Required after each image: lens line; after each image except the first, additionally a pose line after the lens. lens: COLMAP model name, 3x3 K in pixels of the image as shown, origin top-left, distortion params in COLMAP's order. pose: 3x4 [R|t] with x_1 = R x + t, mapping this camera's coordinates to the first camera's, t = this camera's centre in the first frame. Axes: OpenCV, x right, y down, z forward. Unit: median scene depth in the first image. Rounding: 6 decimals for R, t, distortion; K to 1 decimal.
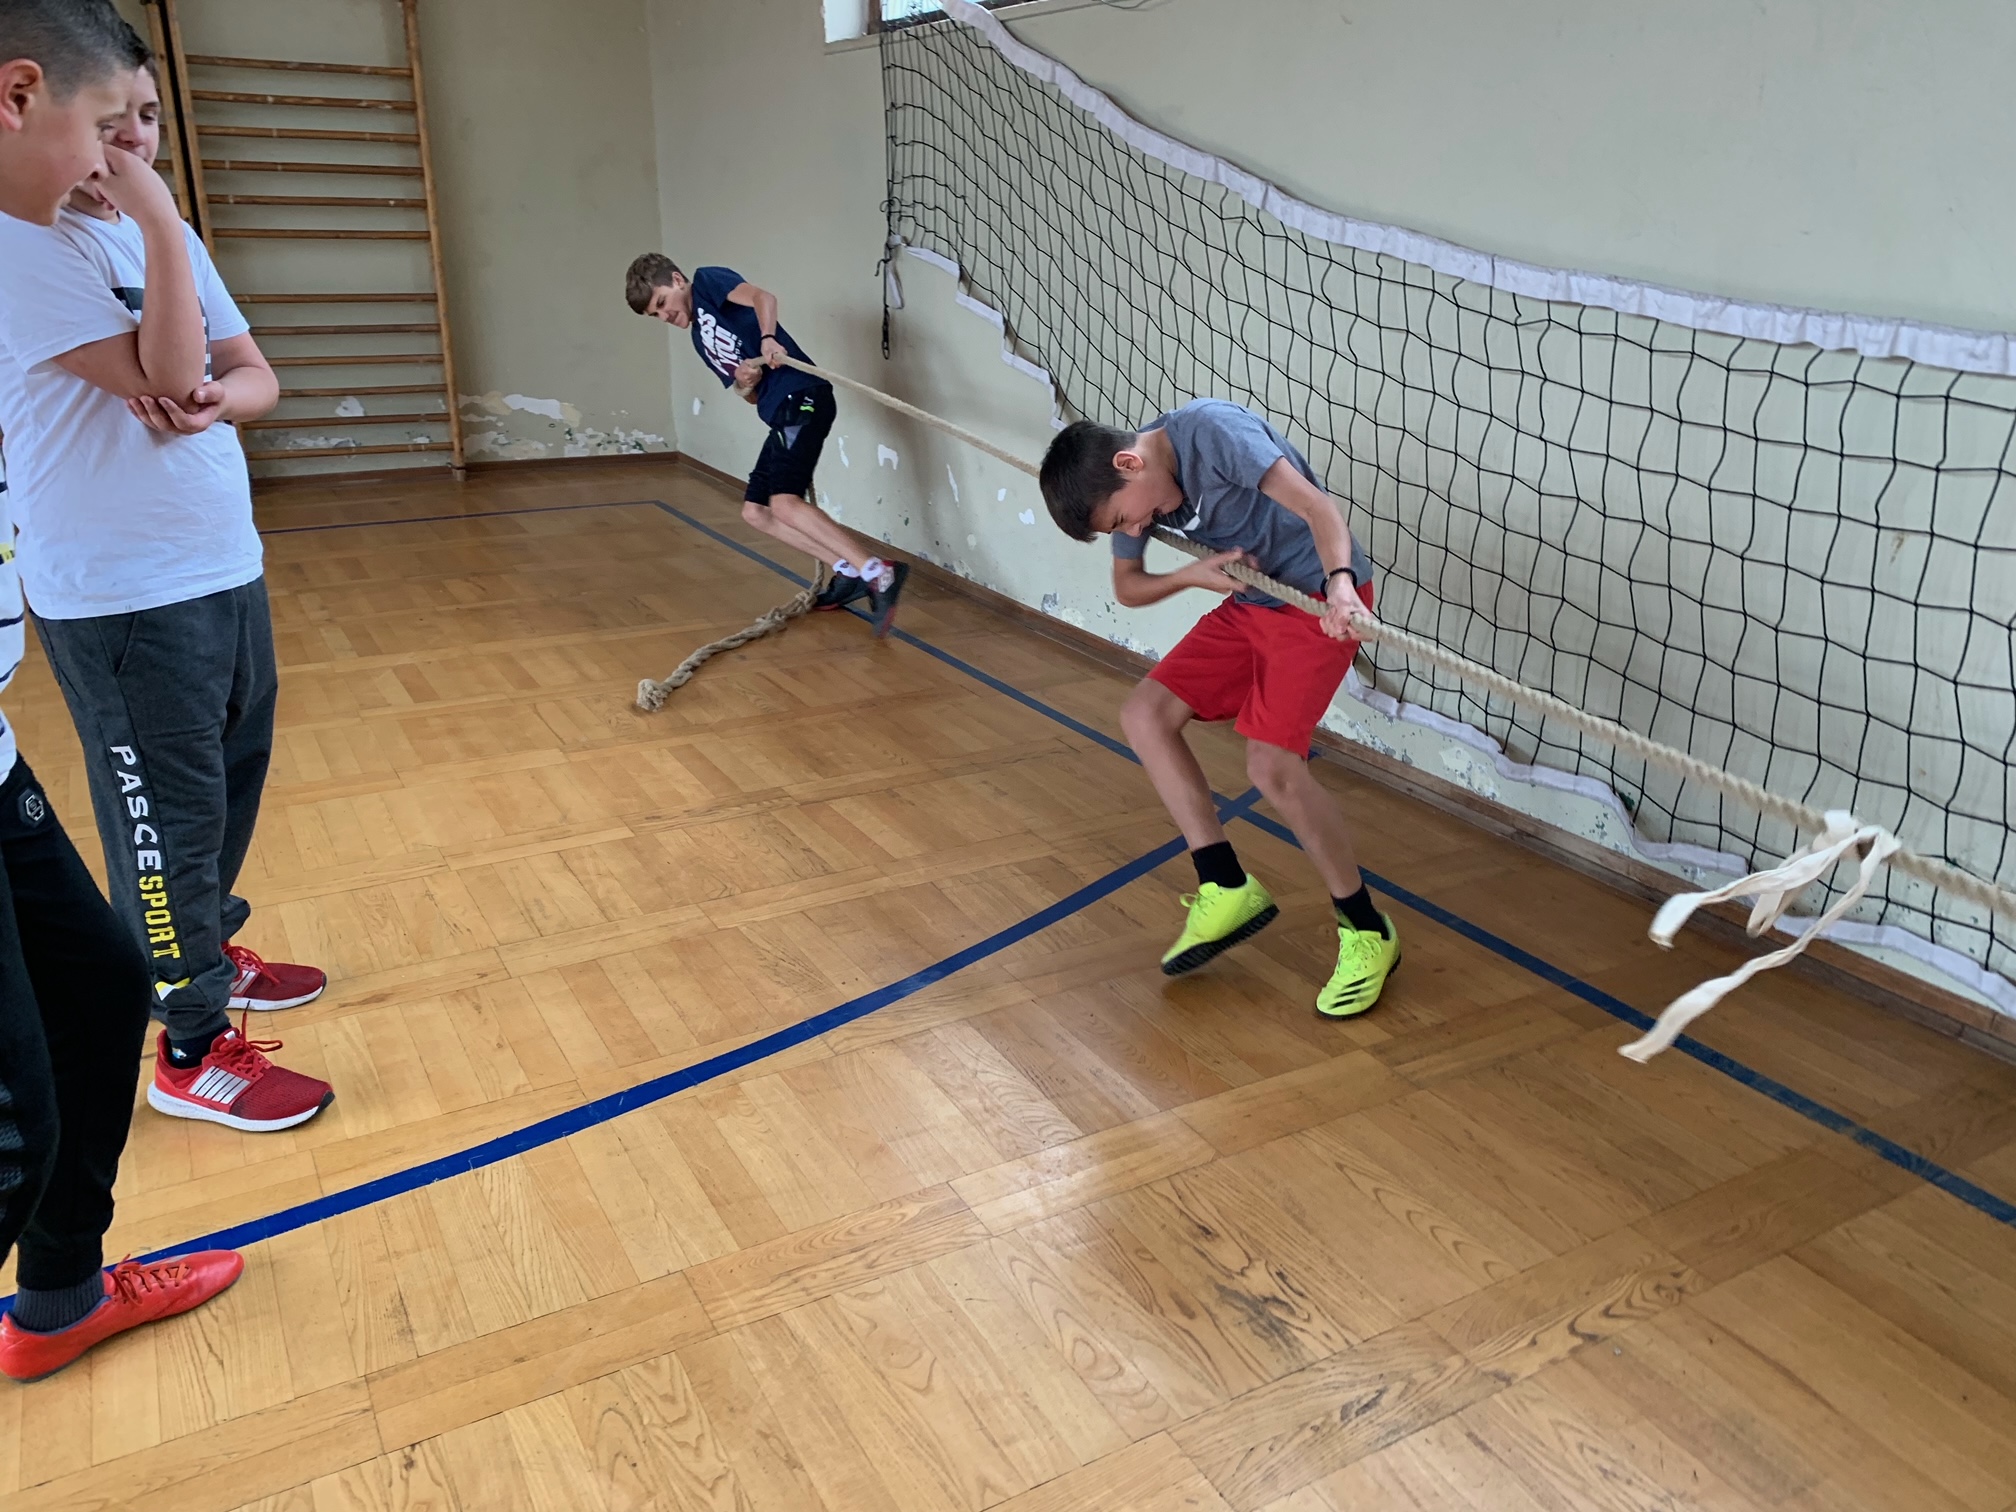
lens RADIAL K [[1527.8, 0, 986.1], [0, 1527.8, 761.7], [0, 0, 1]] dist [0.025722, -0.023670]
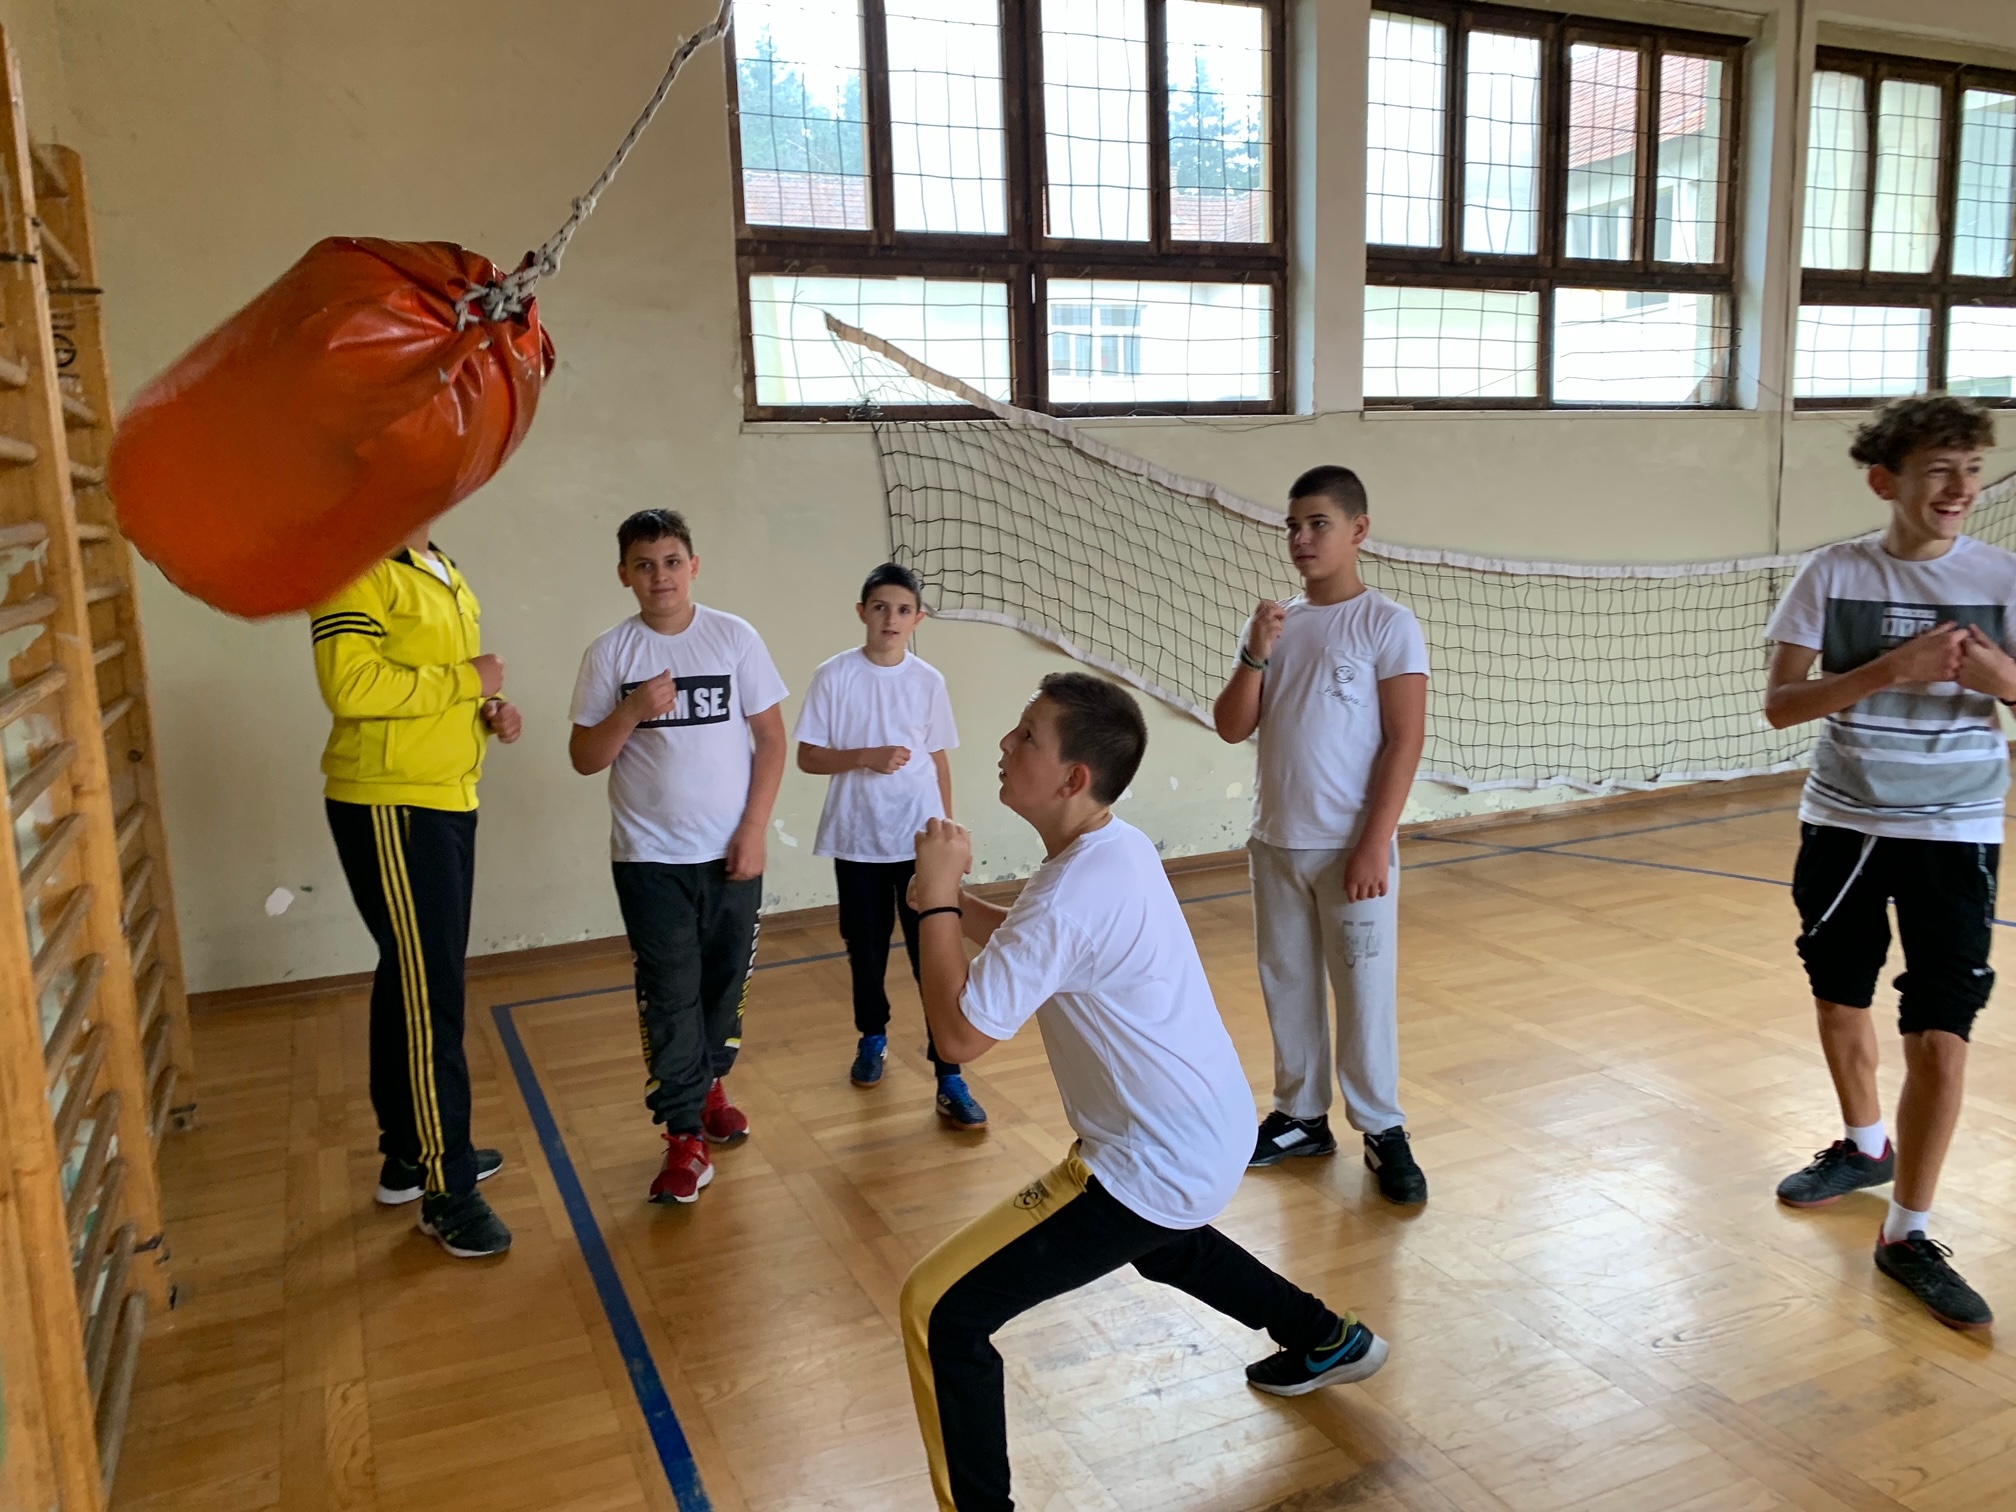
lens RADIAL K [[1527.8, 0, 985.0], [0, 1527.8, 747.4], [0, 0, 1]] dist [0.025722, -0.023670]
pose [[0.090117, -0.168527, 0.981569, -1.167604], [0.373759, 0.919265, 0.123516, -0.382953], [-0.923138, 0.355739, 0.145829, 0.881737]]
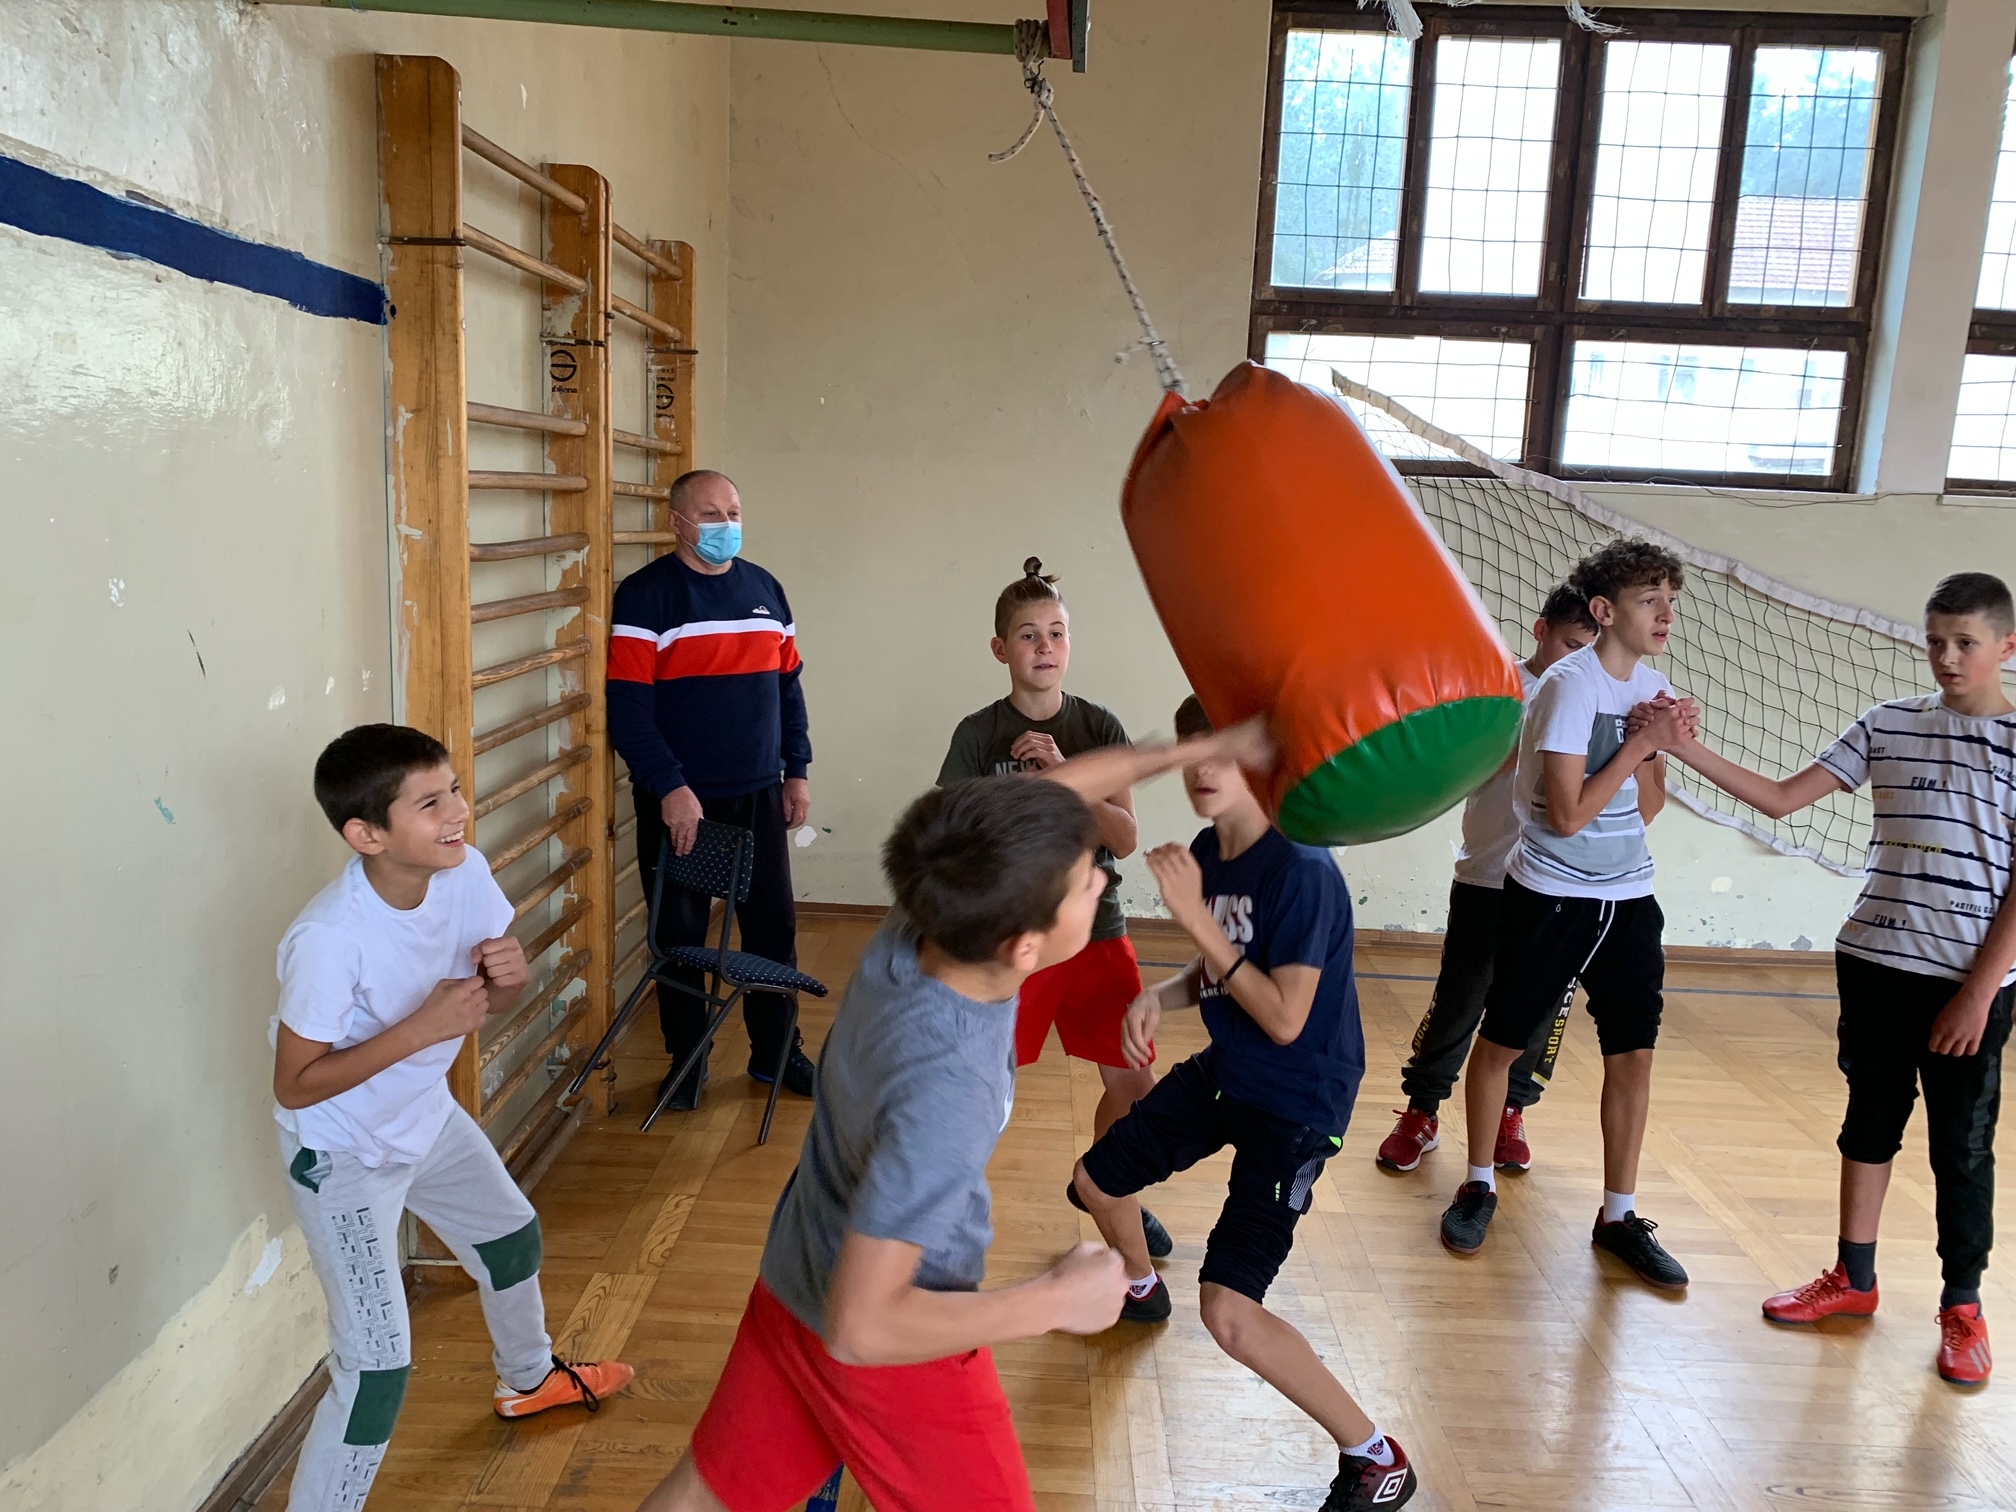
lens RADIAL K [[1527.8, 0, 1022.3], [0, 1527.8, 768.3], [0, 0, 1]] dist [0.025722, -0.023670]
pose [[0.491585, -0.134542, 0.860373, -1.206621], [0.261850, 0.965108, 0.001309, -0.348266], [-0.830529, 0.224645, 0.509663, 0.710886]]
